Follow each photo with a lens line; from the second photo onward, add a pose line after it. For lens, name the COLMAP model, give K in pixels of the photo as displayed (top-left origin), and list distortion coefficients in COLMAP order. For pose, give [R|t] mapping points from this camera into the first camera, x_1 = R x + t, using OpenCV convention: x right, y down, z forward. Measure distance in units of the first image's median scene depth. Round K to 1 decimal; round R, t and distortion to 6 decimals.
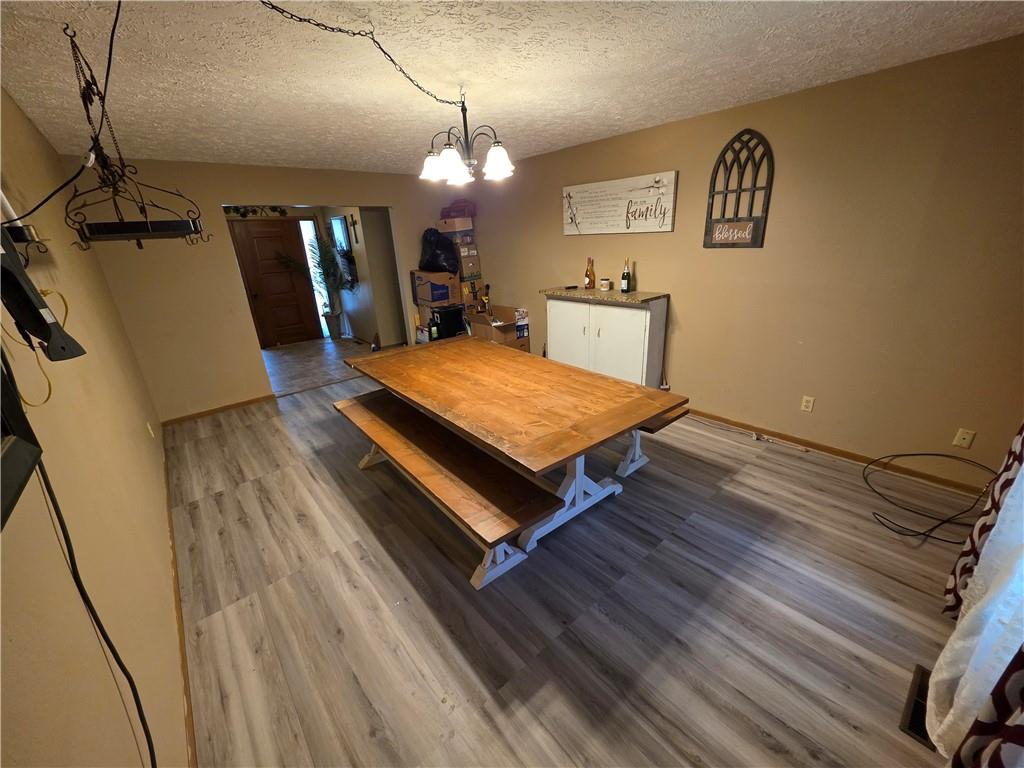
lens RADIAL K [[409.7, 0, 514.9], [0, 409.7, 383.7], [0, 0, 1]] dist [0.000657, -0.000136]
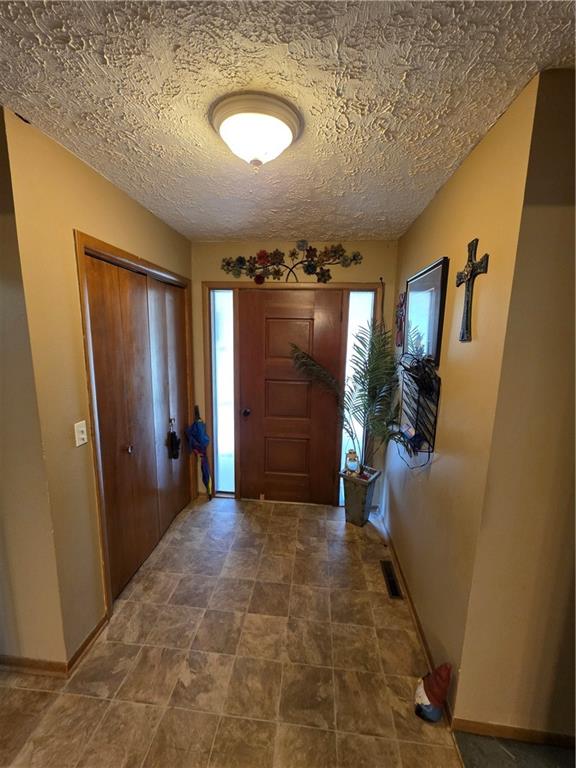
lens RADIAL K [[307.2, 0, 289.1], [0, 307.2, 385.5], [0, 0, 1]] dist [0.000657, -0.000136]
pose [[0.691385, 0.175383, -0.700876, -0.672779], [-0.296138, 0.953646, -0.053494, -0.567638], [0.659006, 0.244541, 0.711274, 1.652958]]
